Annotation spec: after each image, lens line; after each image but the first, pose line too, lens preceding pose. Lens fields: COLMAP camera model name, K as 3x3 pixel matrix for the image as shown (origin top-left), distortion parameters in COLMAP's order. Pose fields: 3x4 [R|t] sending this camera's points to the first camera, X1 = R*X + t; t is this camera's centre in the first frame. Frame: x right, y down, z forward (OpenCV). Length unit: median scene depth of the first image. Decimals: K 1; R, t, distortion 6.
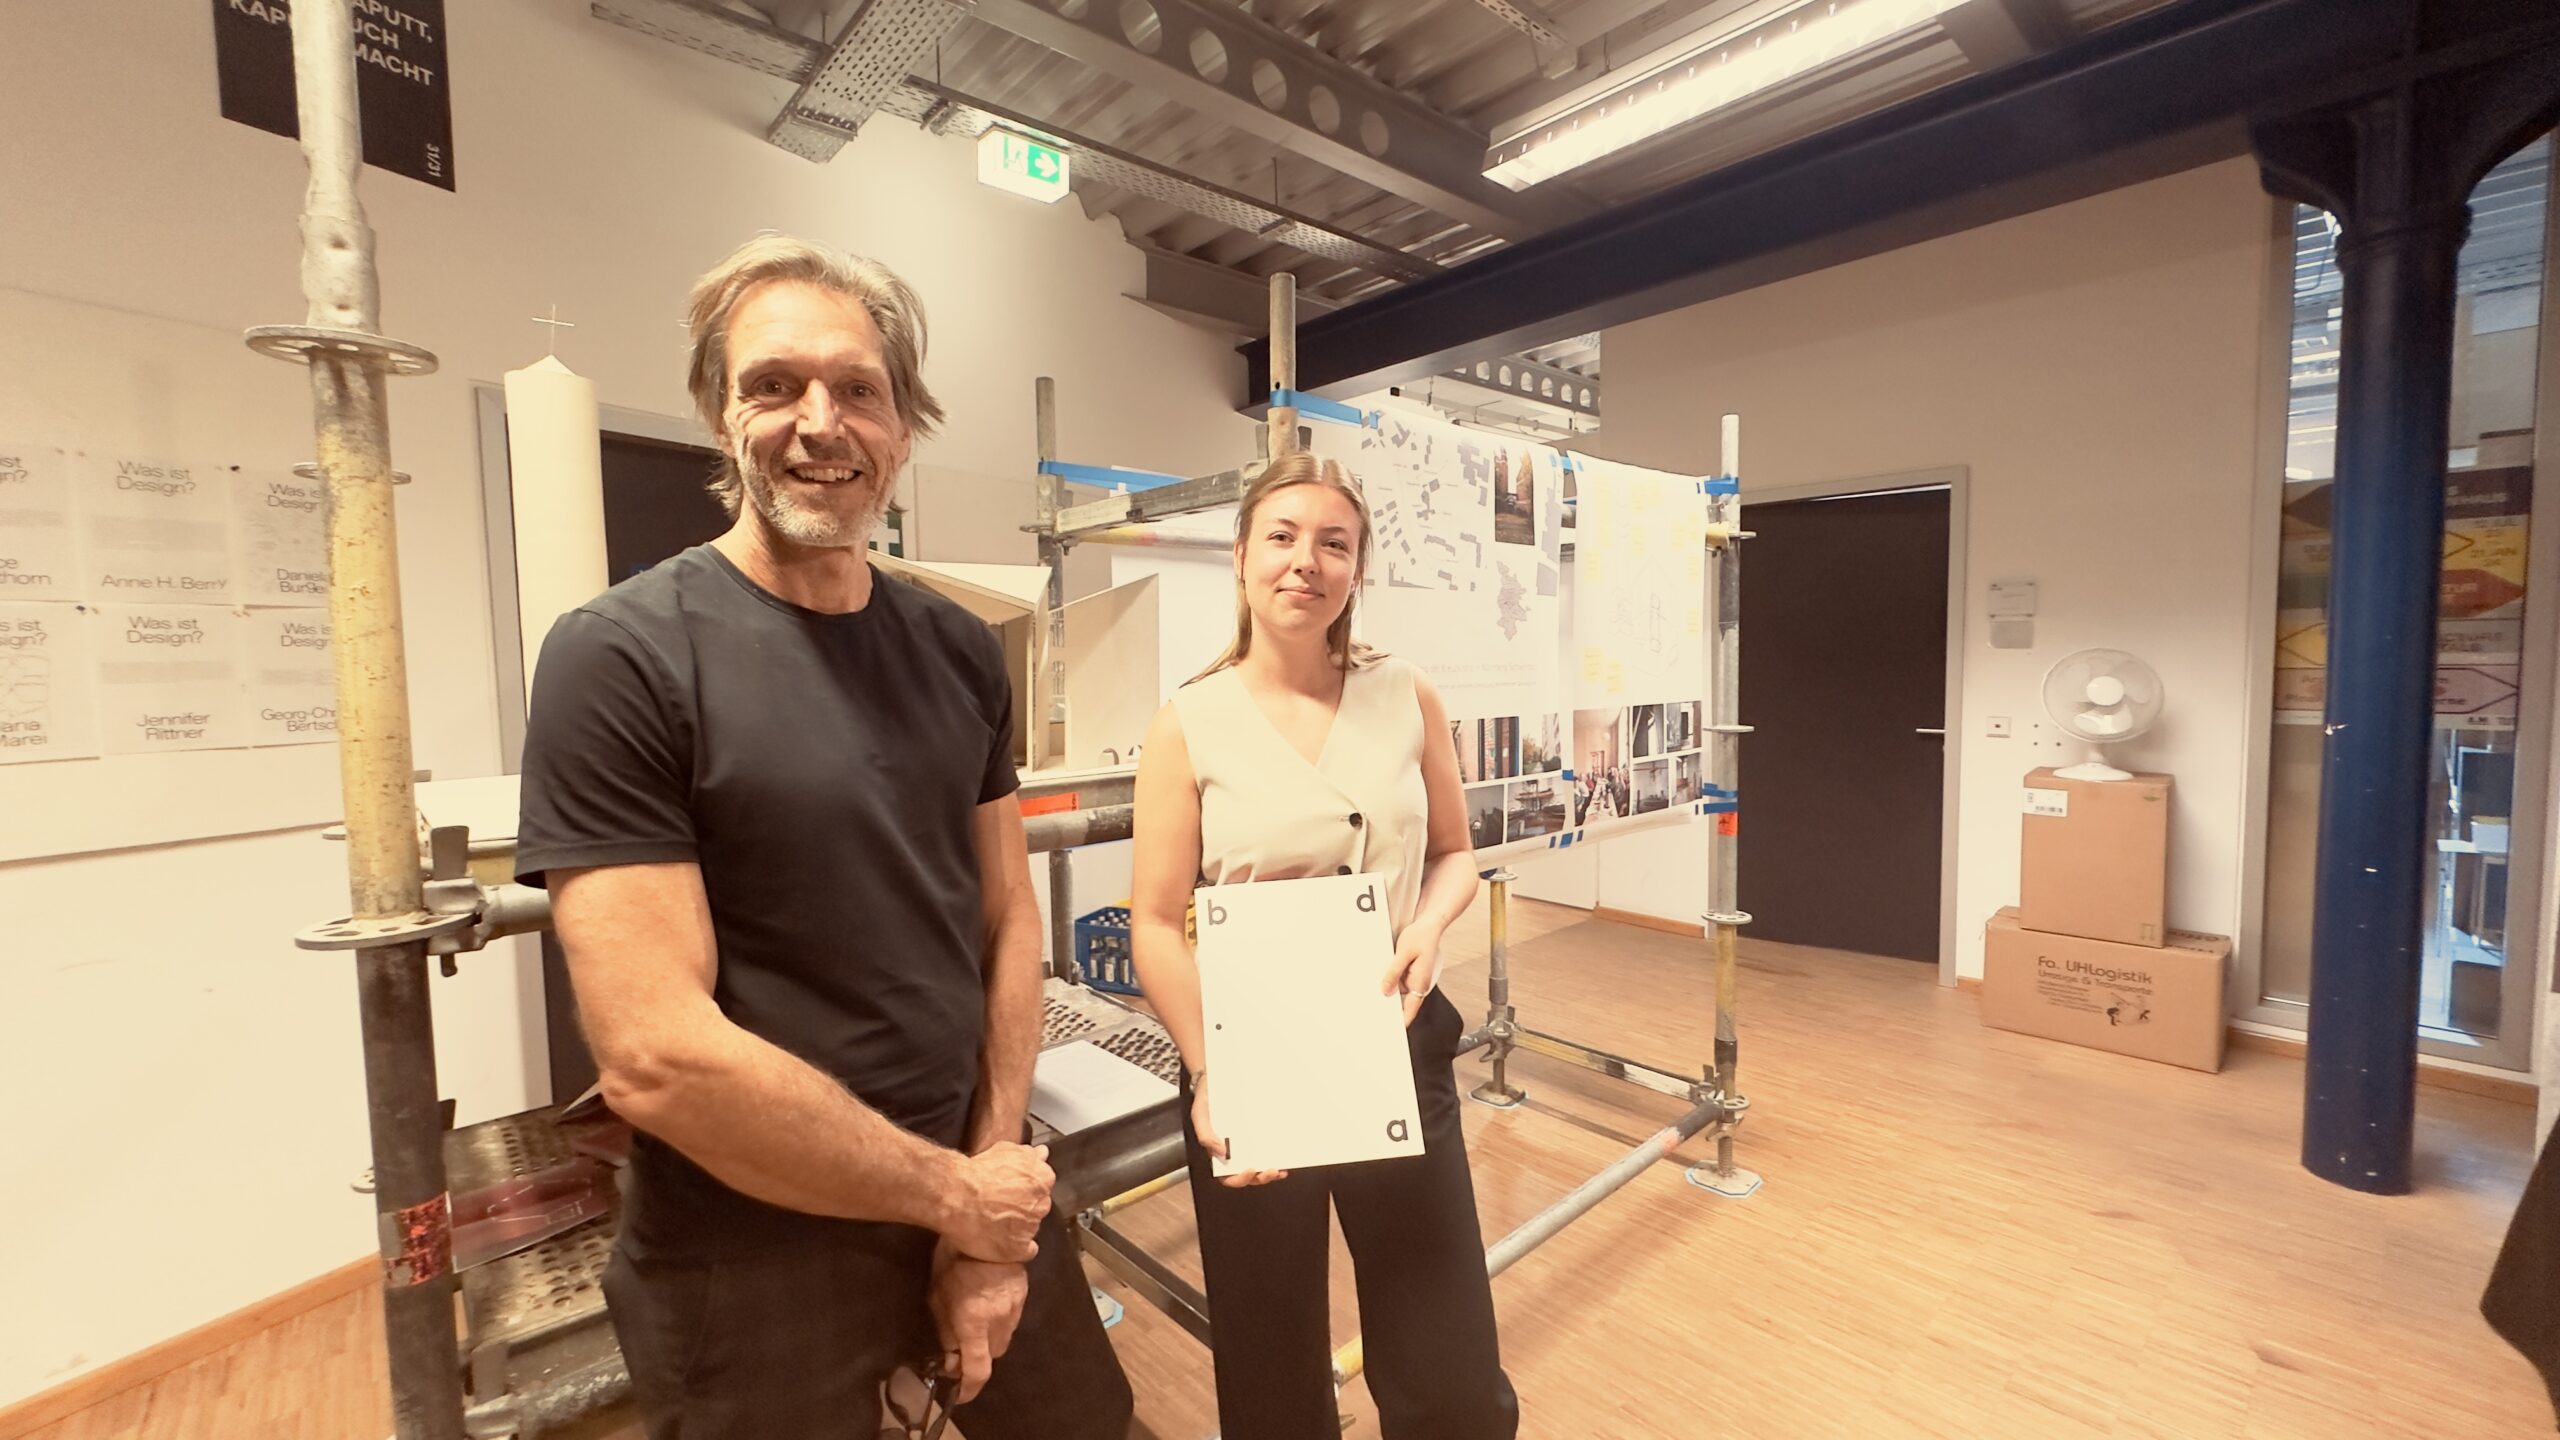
lens RADIAL K [[1046.3, 0, 1281.5], [0, 1046.3, 721.9], [0, 0, 1]] dist [-0.000299, 0.000001]
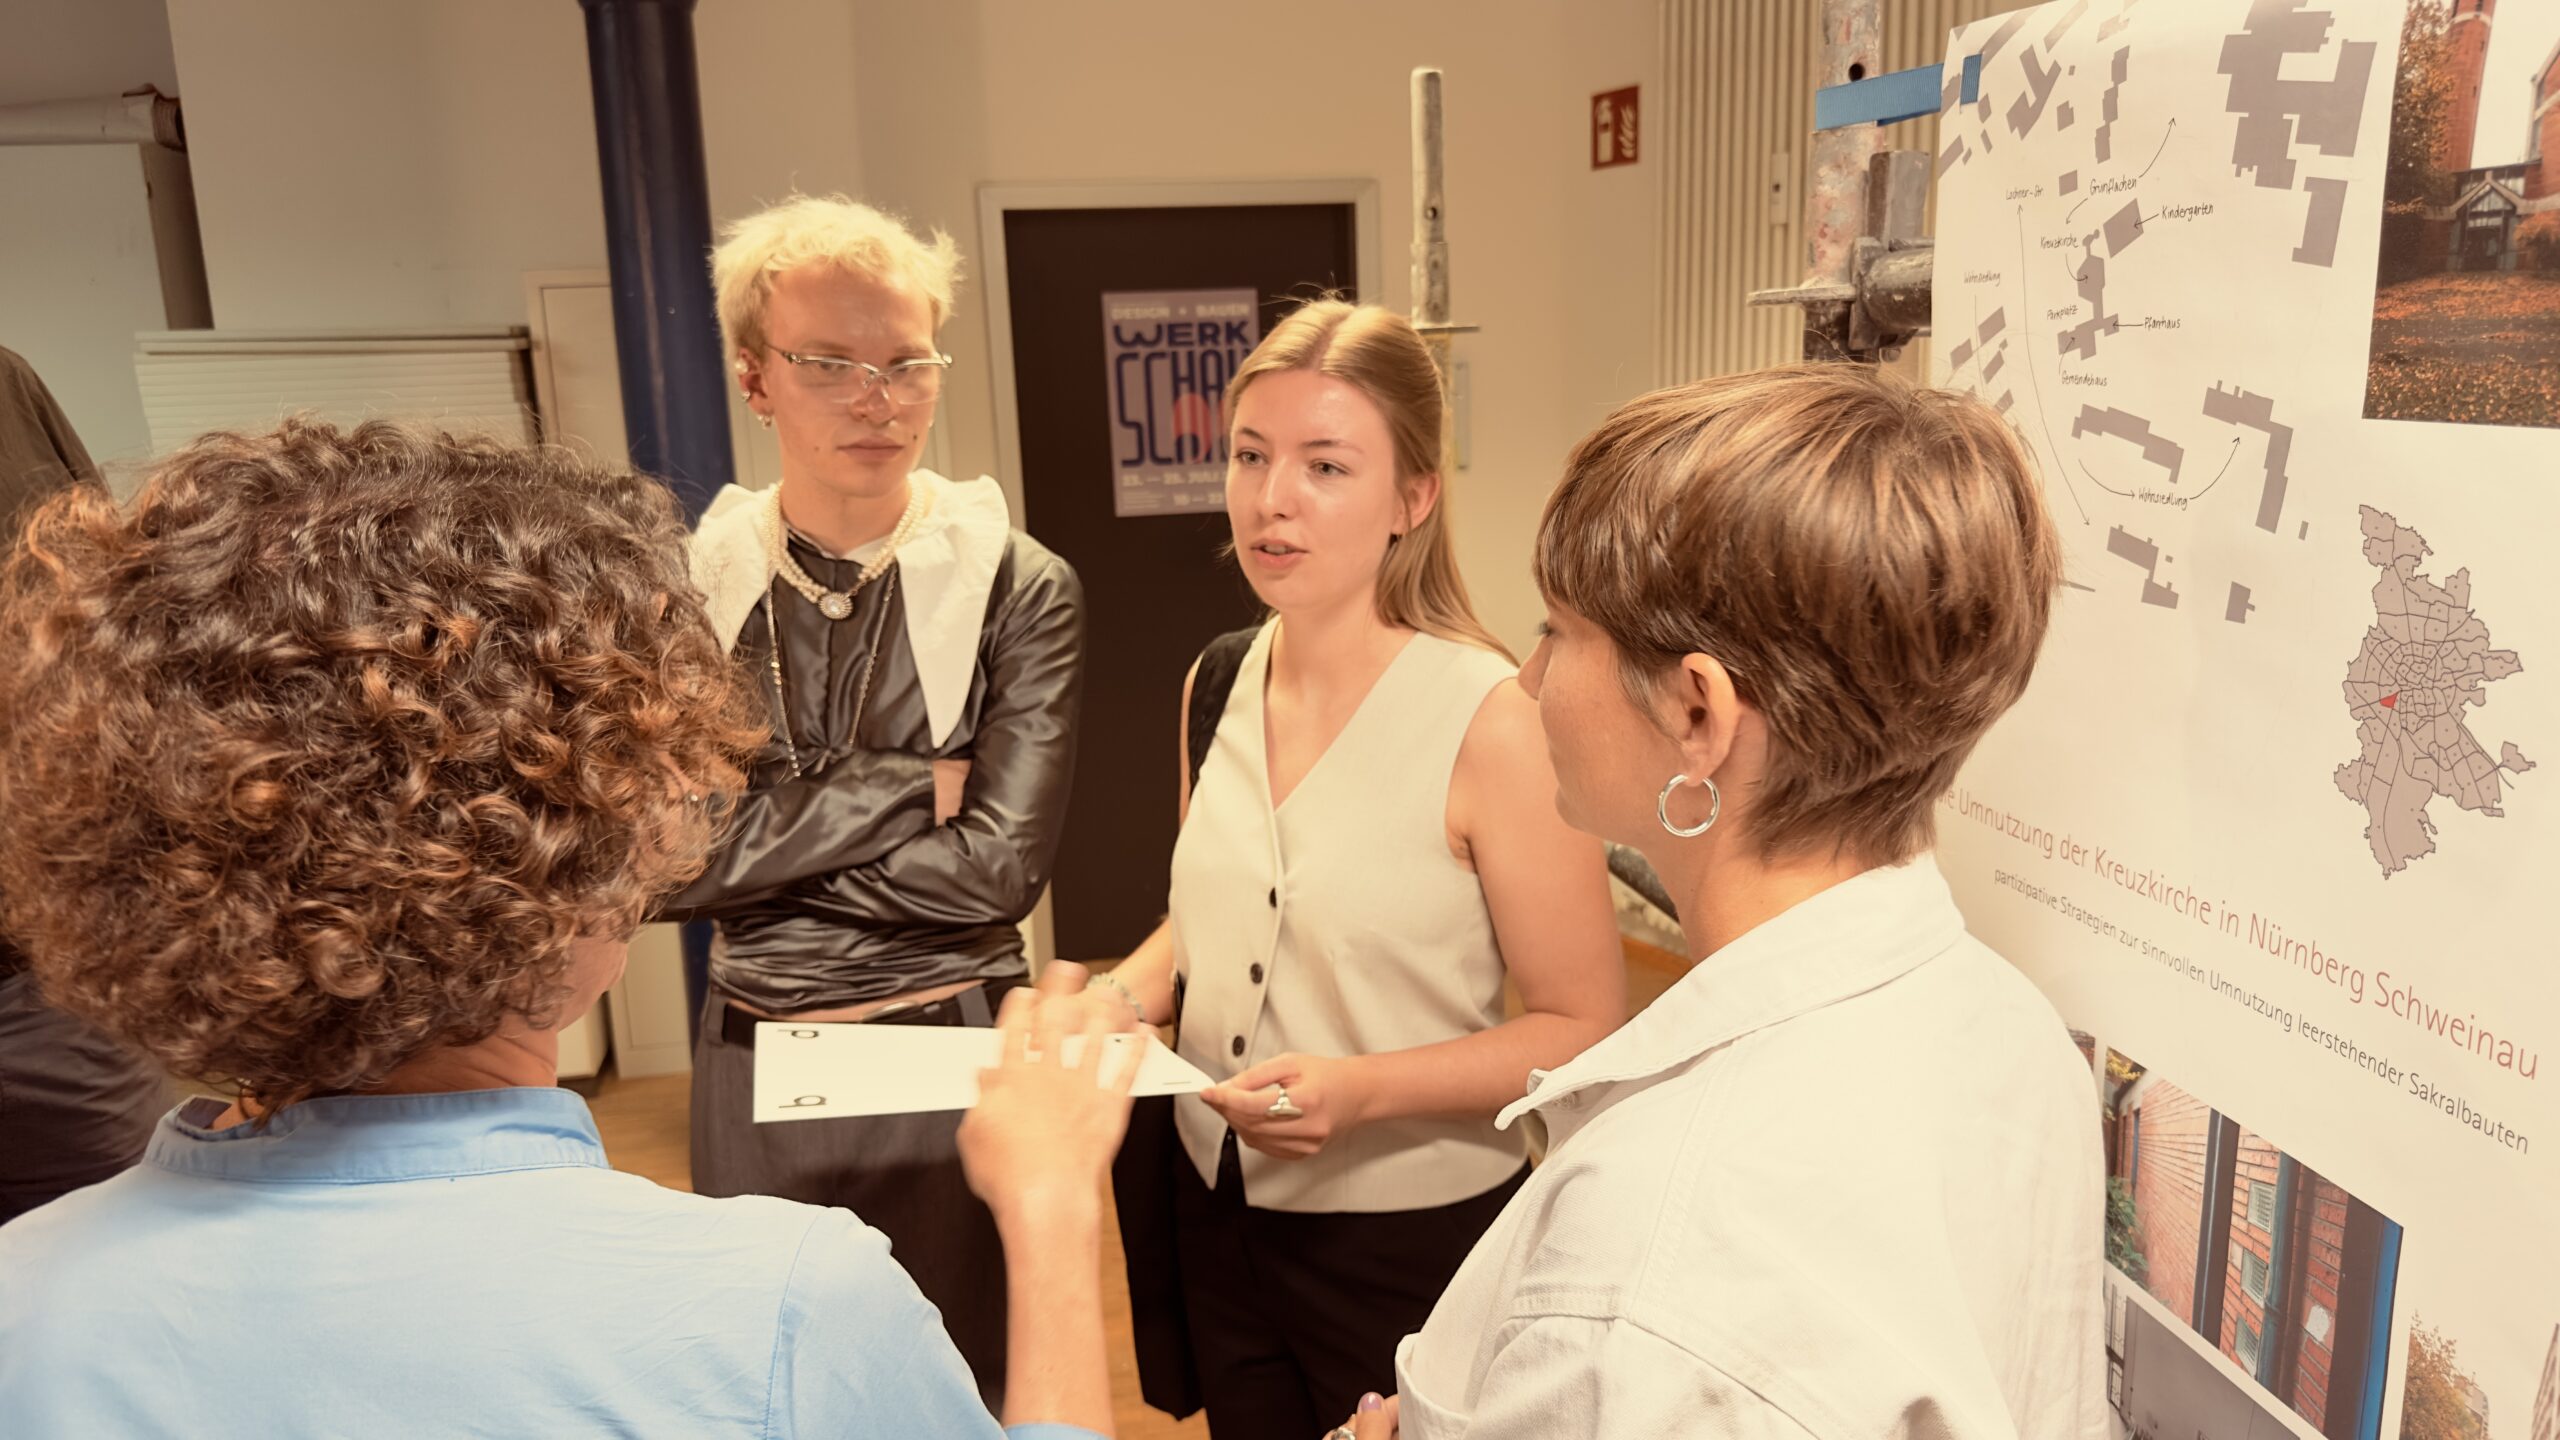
lens RADIAL K [[1746.9, 0, 1282.3], [0, 1746.9, 726.3], [0, 0, 1]] dist [-0.003870, -0.001132]
pose [[-0.518880, 0.207506, -0.829280, 0.654721], [-0.013384, 0.968000, 0.250592, -0.202302], [0.854742, 0.141126, -0.499499, 1.016686]]
